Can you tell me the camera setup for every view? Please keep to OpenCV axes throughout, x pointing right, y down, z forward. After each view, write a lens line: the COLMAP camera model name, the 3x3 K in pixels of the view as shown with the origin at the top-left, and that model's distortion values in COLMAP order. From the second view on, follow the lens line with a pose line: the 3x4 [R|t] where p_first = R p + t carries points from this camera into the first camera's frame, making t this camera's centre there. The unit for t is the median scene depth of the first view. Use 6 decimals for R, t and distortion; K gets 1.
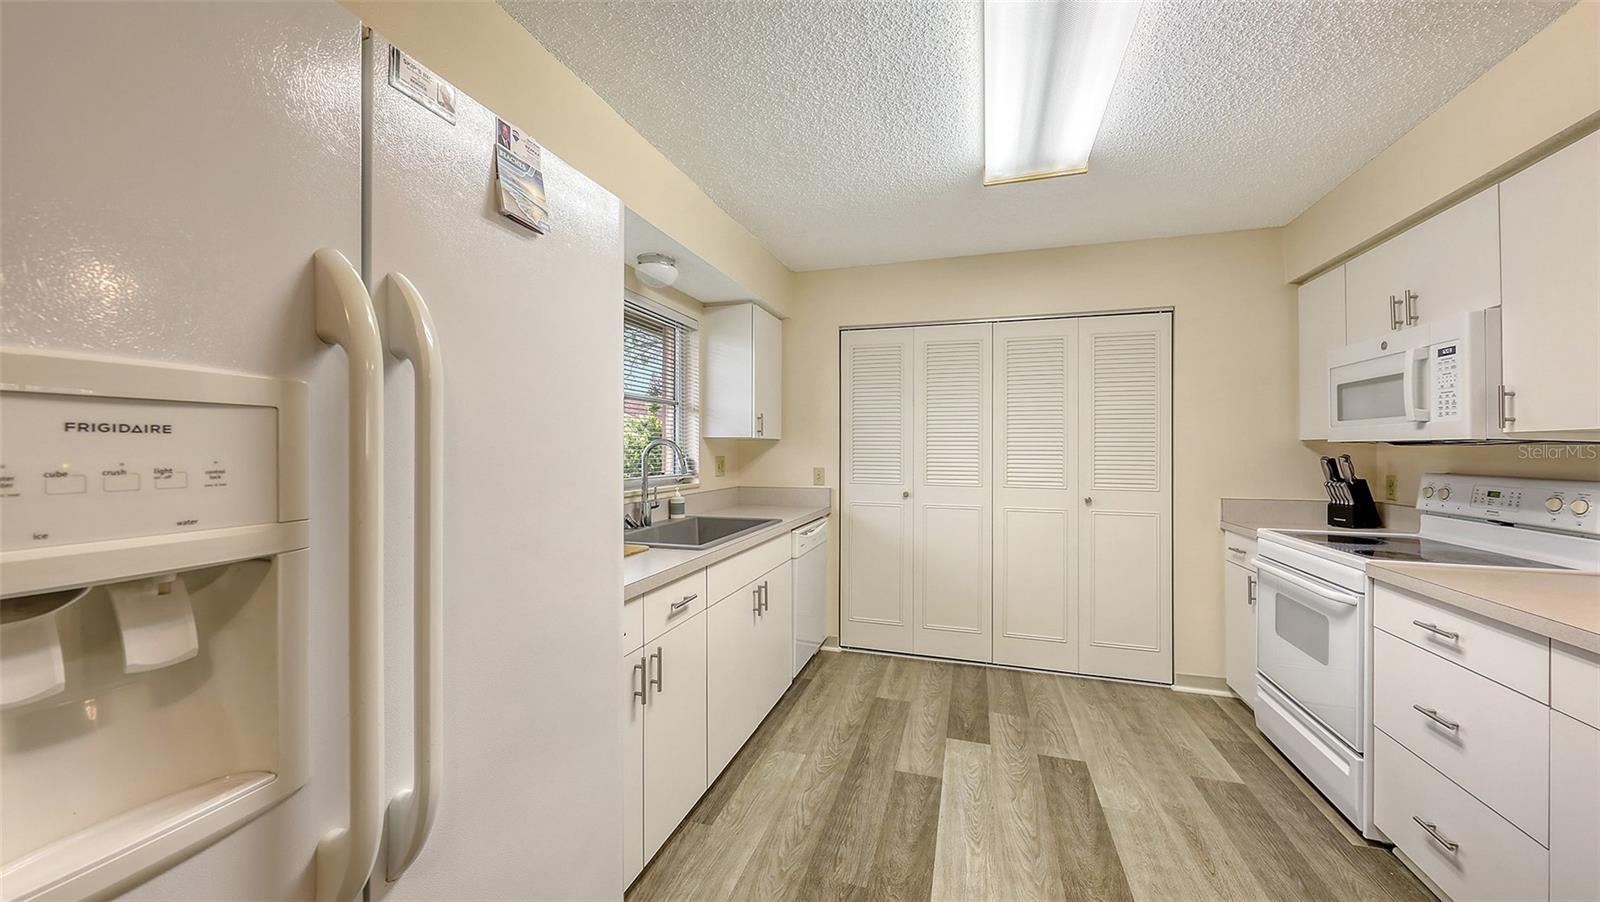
lens RADIAL K [[573.0, 0, 811.9], [0, 573.0, 452.1], [0, 0, 1]] dist [0.002848, 0.000053]
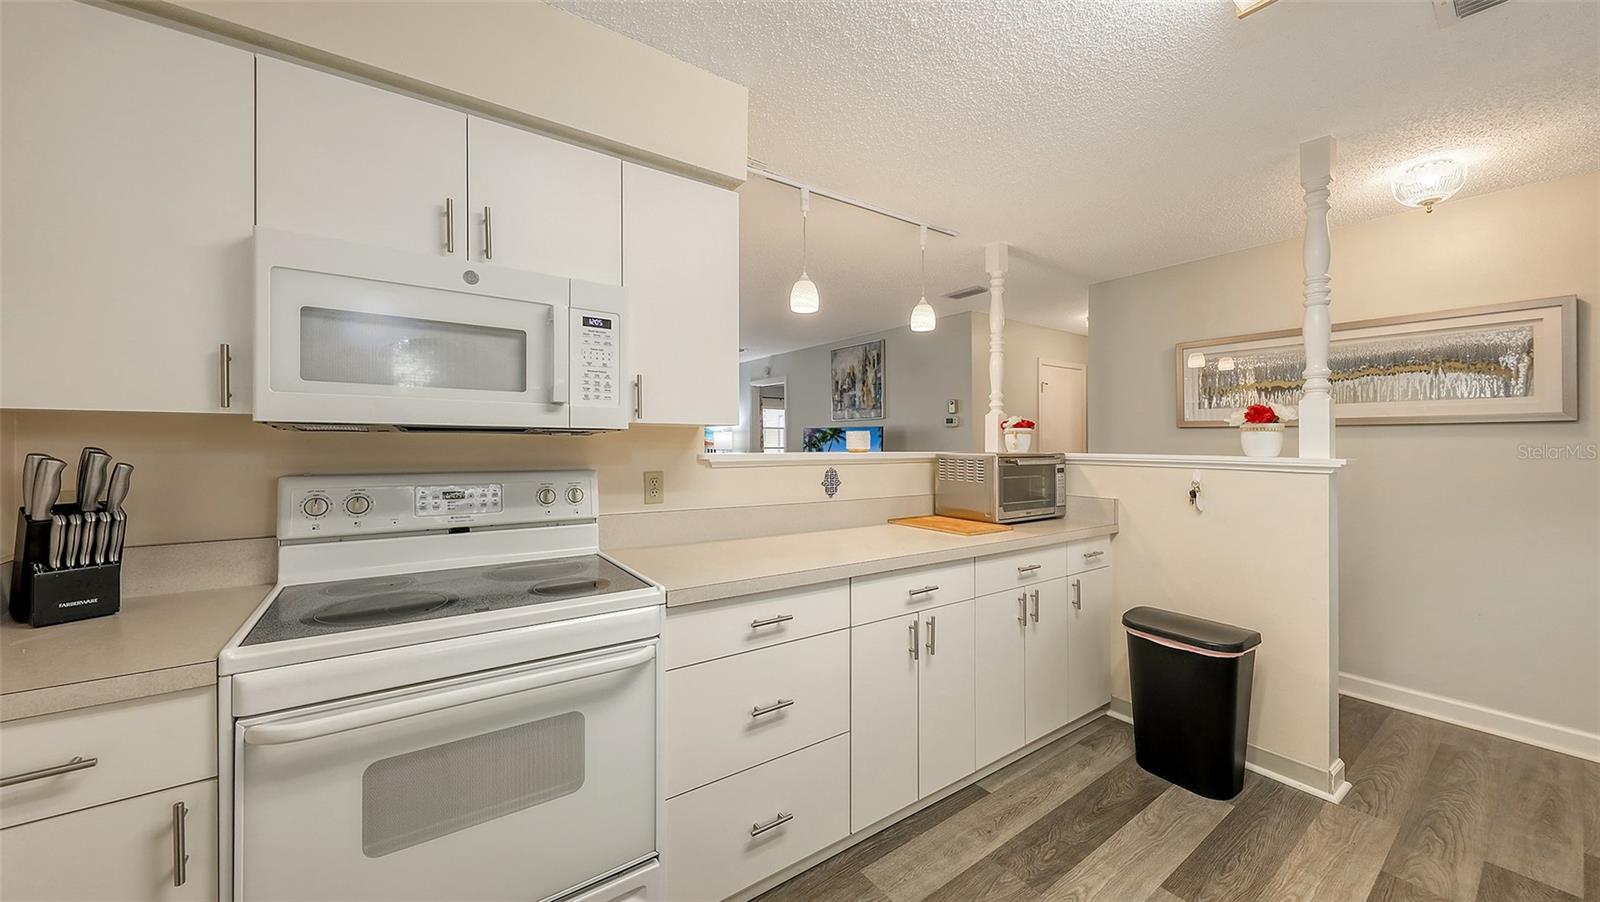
lens RADIAL K [[573.0, 0, 813.4], [0, 573.0, 434.8], [0, 0, 1]] dist [0.002848, 0.000053]
pose [[-0.798110, -0.004499, 0.602495, 0.292337], [-0.010632, 0.999922, -0.006617, -0.008643], [-0.602418, -0.011687, -0.798095, 1.217336]]
